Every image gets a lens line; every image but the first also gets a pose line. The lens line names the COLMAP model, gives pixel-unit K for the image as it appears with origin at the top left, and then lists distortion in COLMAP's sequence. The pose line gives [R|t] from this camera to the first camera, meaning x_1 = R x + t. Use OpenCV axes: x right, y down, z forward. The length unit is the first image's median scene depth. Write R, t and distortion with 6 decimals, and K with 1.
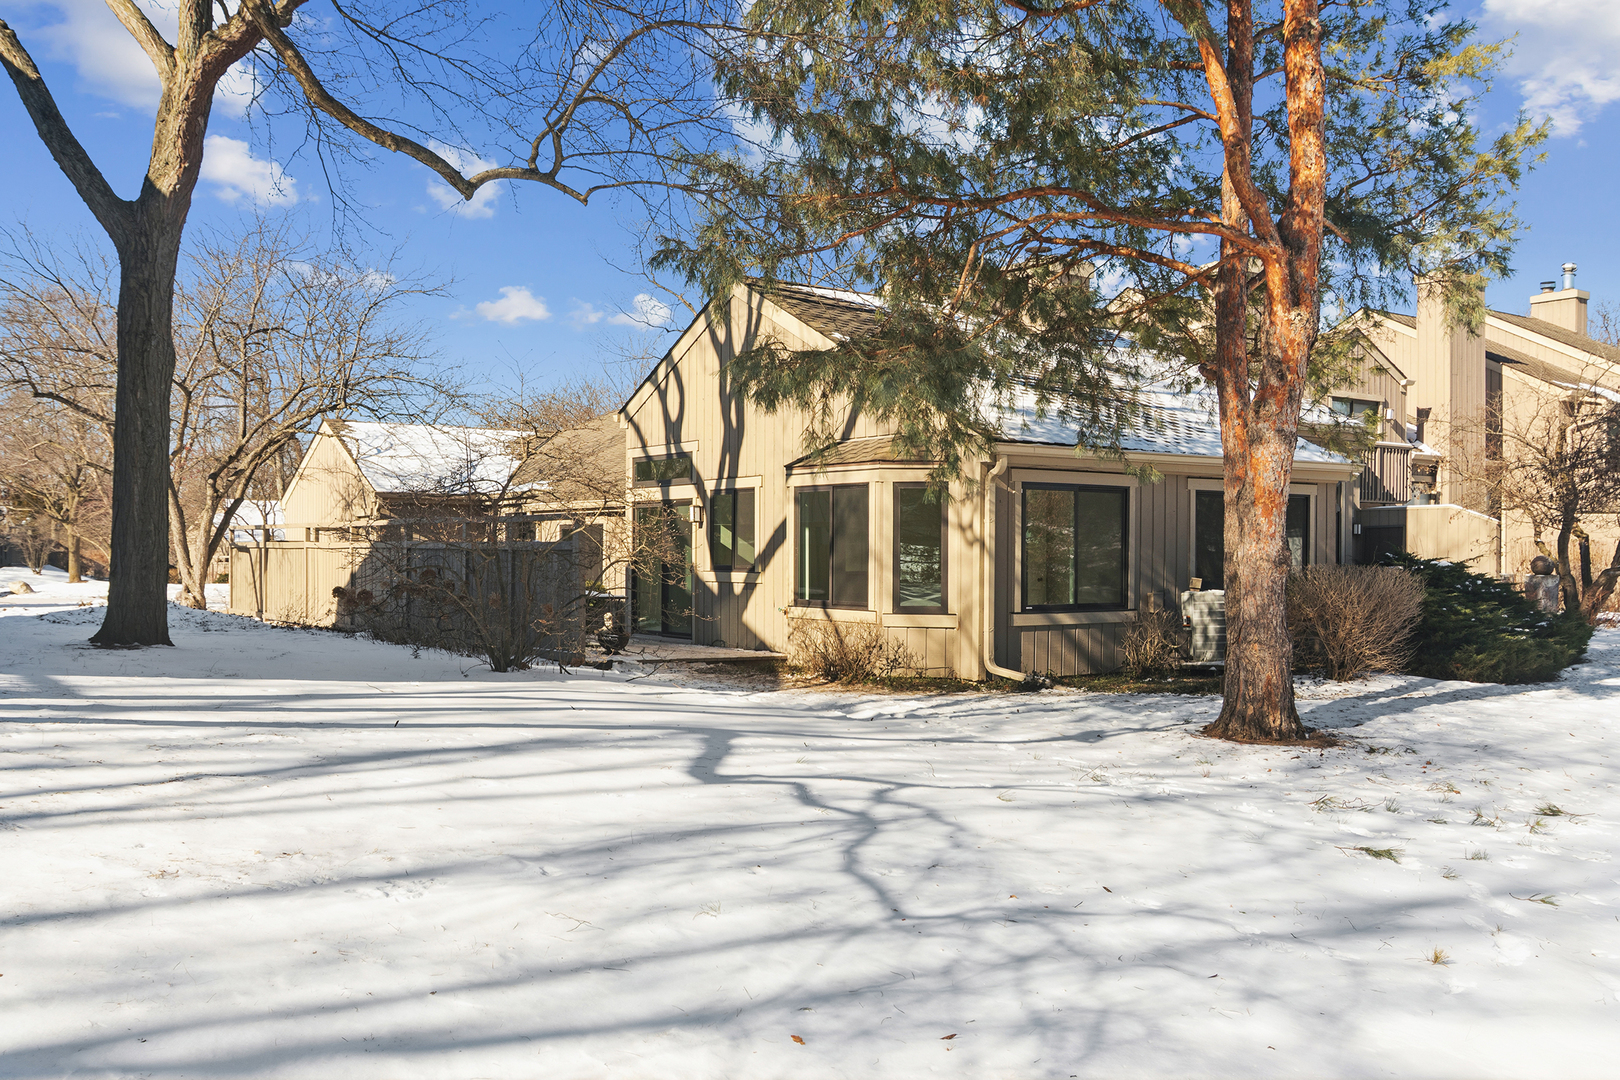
lens RADIAL K [[1397.5, 0, 811.5], [0, 1397.5, 540.3], [0, 0, 1]] dist [0.002924, 0.001065]
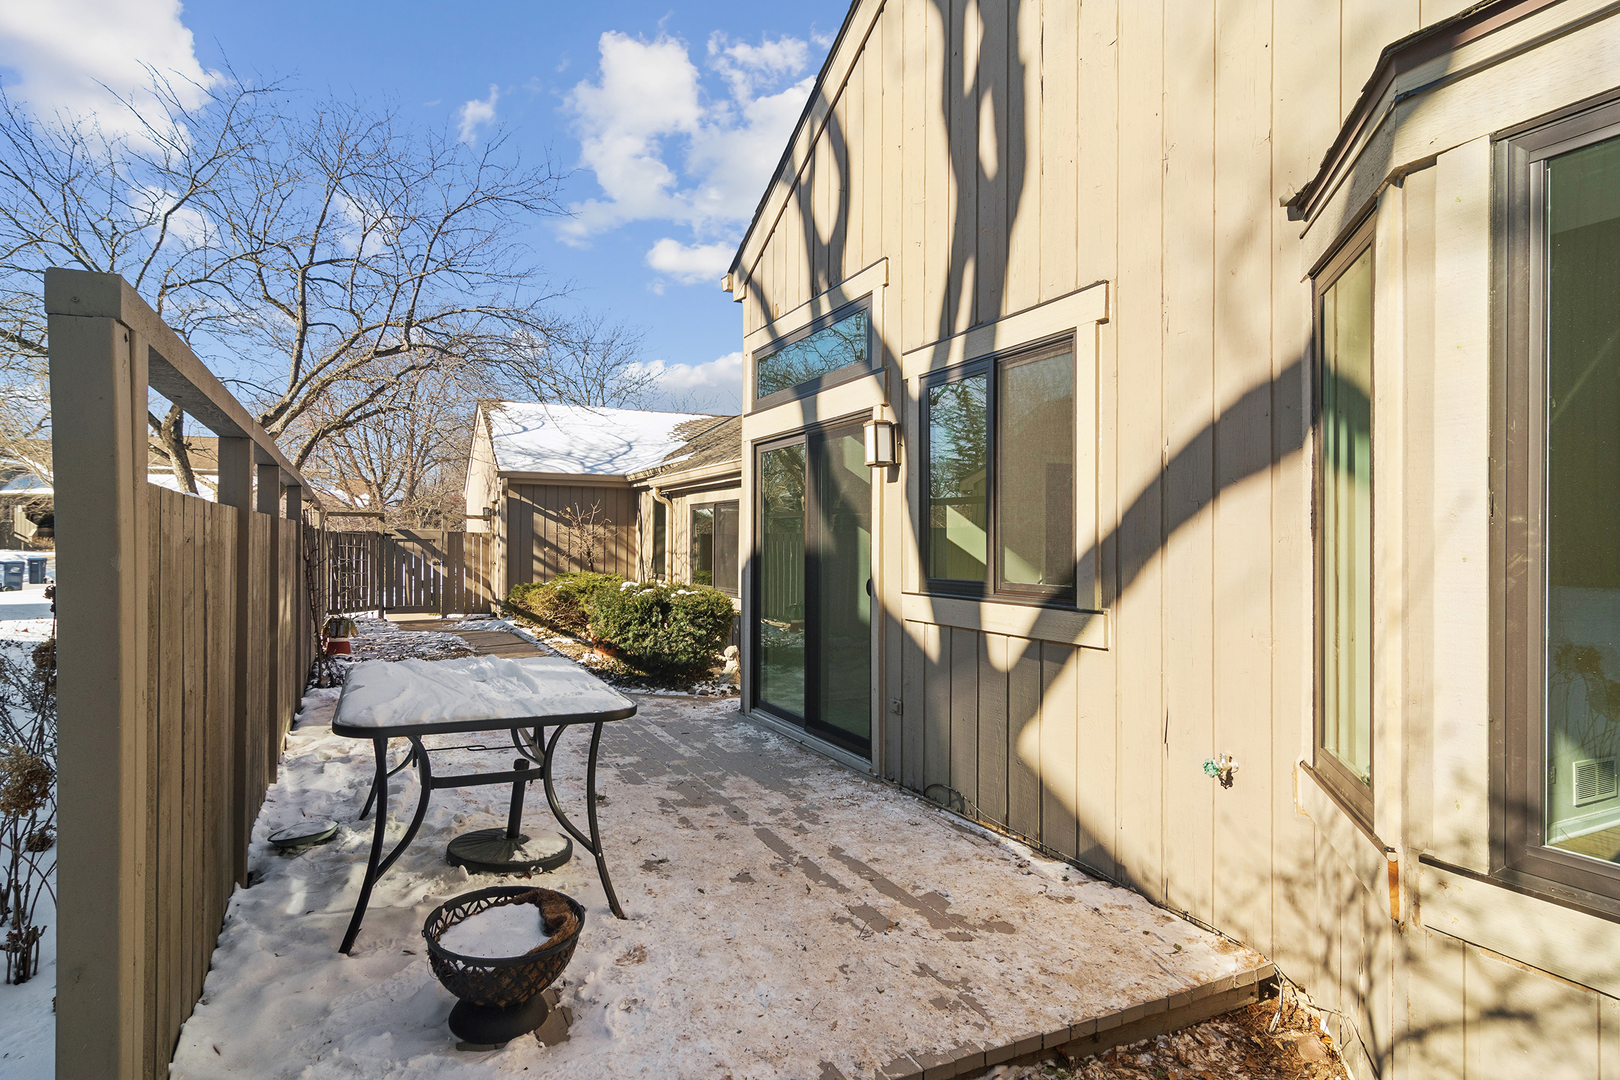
lens RADIAL K [[872.6, 0, 810.8], [0, 872.6, 536.7], [0, 0, 1]] dist [0.002452, 0.000796]
pose [[0.986835, -0.003462, -0.161691, -0.060491], [0.003942, 0.999989, 0.002643, 0.005839], [0.161680, -0.003246, 0.986838, 0.735121]]
